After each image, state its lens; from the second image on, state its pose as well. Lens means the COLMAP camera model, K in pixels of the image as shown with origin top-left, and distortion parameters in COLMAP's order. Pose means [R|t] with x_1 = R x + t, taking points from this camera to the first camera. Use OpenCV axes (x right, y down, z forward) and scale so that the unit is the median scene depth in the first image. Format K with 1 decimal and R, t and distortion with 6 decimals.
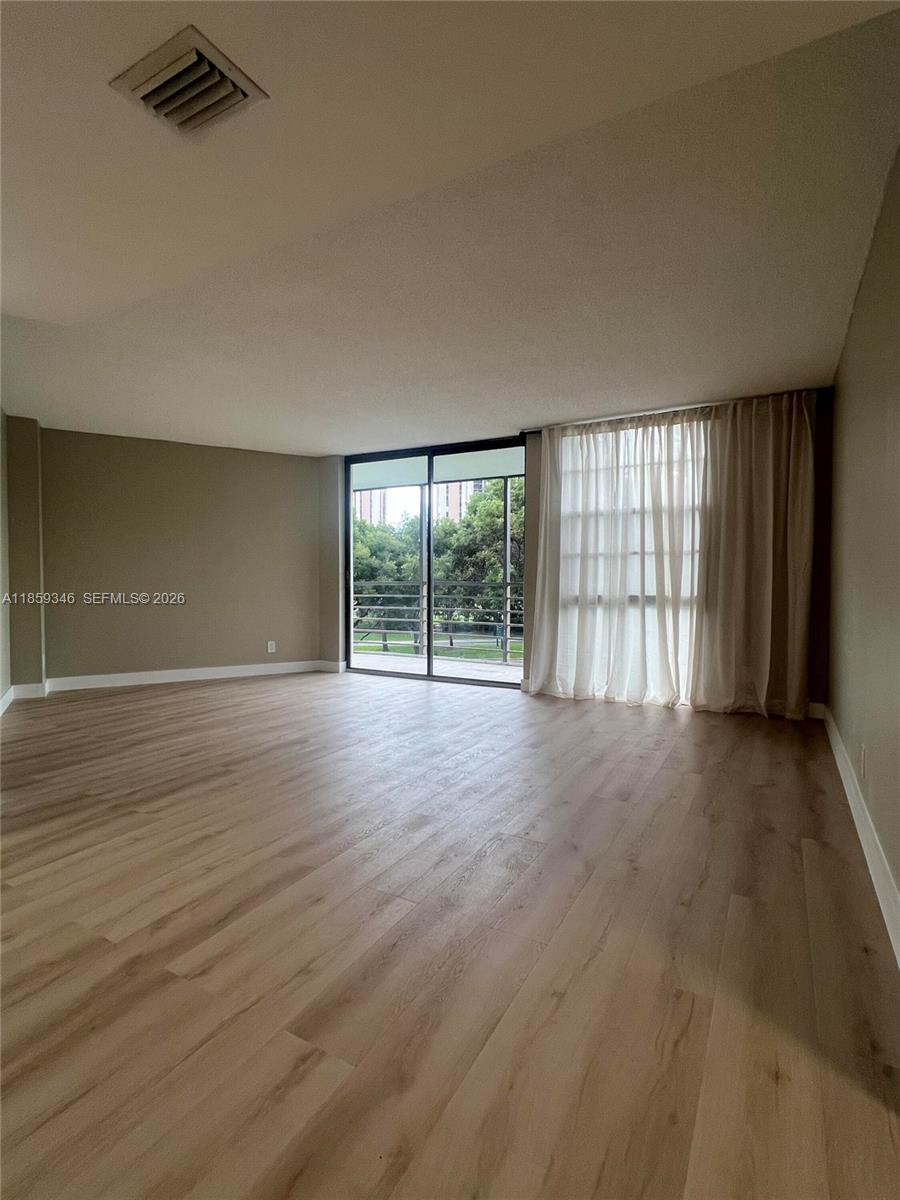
lens RADIAL K [[590.9, 0, 447.2], [0, 590.9, 599.9], [0, 0, 1]] dist [-0.004804, -0.003234]
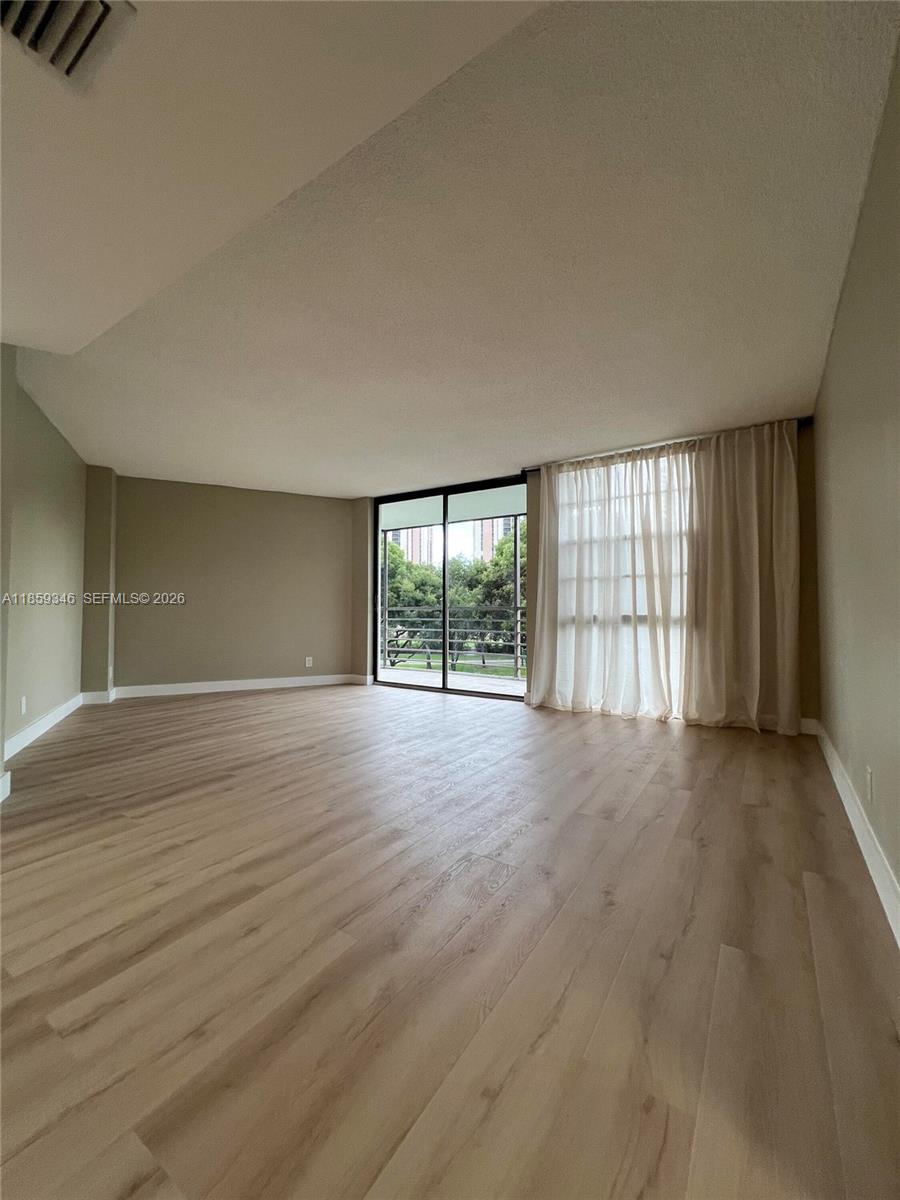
lens RADIAL K [[482.9, 0, 448.0], [0, 482.9, 600.0], [0, 0, 1]] dist [-0.007125, 0.001447]
pose [[0.997401, -0.002100, -0.072019, 0.059858], [-0.001969, 0.998407, -0.056381, 0.016724], [0.072022, 0.056376, 0.995808, 0.107578]]
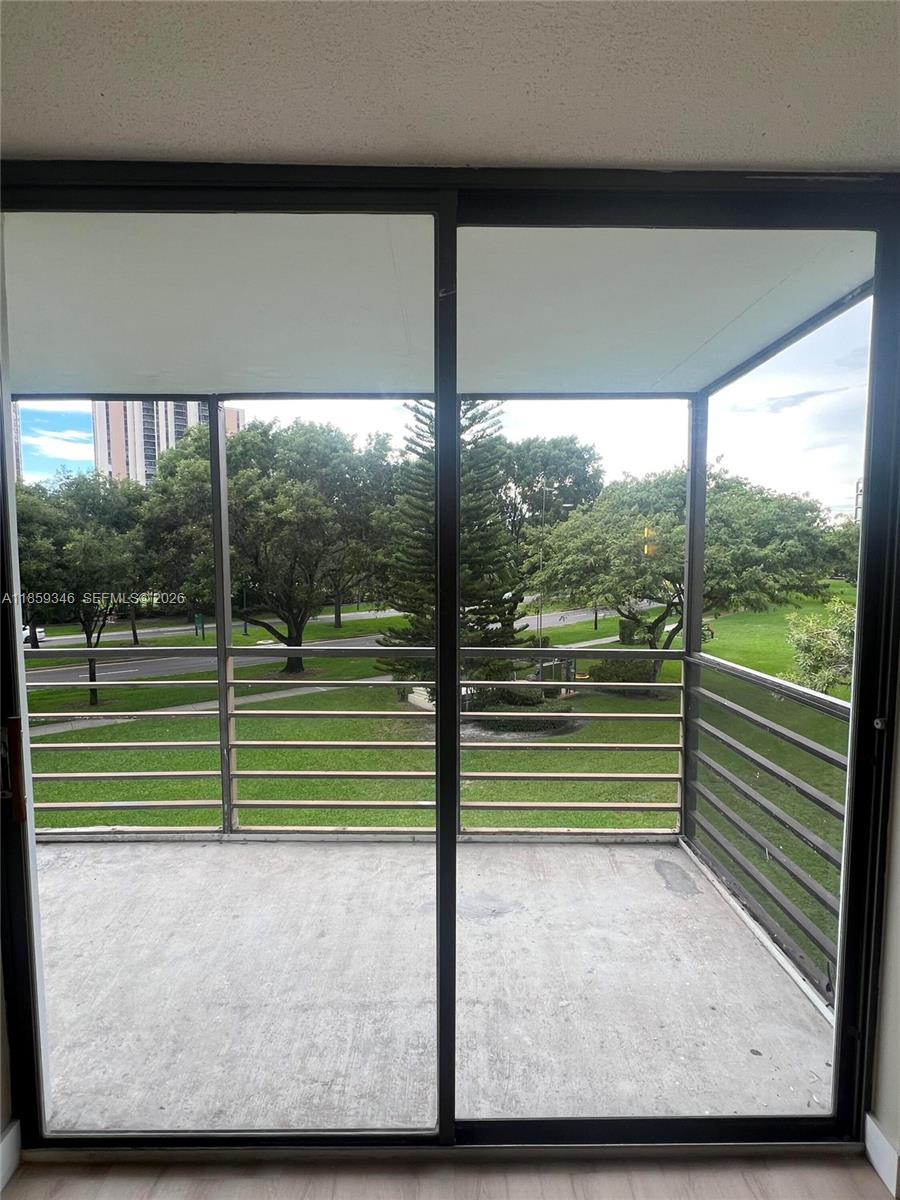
lens RADIAL K [[590.9, 0, 442.8], [0, 590.9, 603.6], [0, 0, 1]] dist [-0.004804, -0.003234]
pose [[0.873150, -0.045986, 0.485278, -0.177200], [0.016191, 0.997727, 0.065414, -0.178819], [-0.487183, -0.049259, 0.871910, 1.130746]]
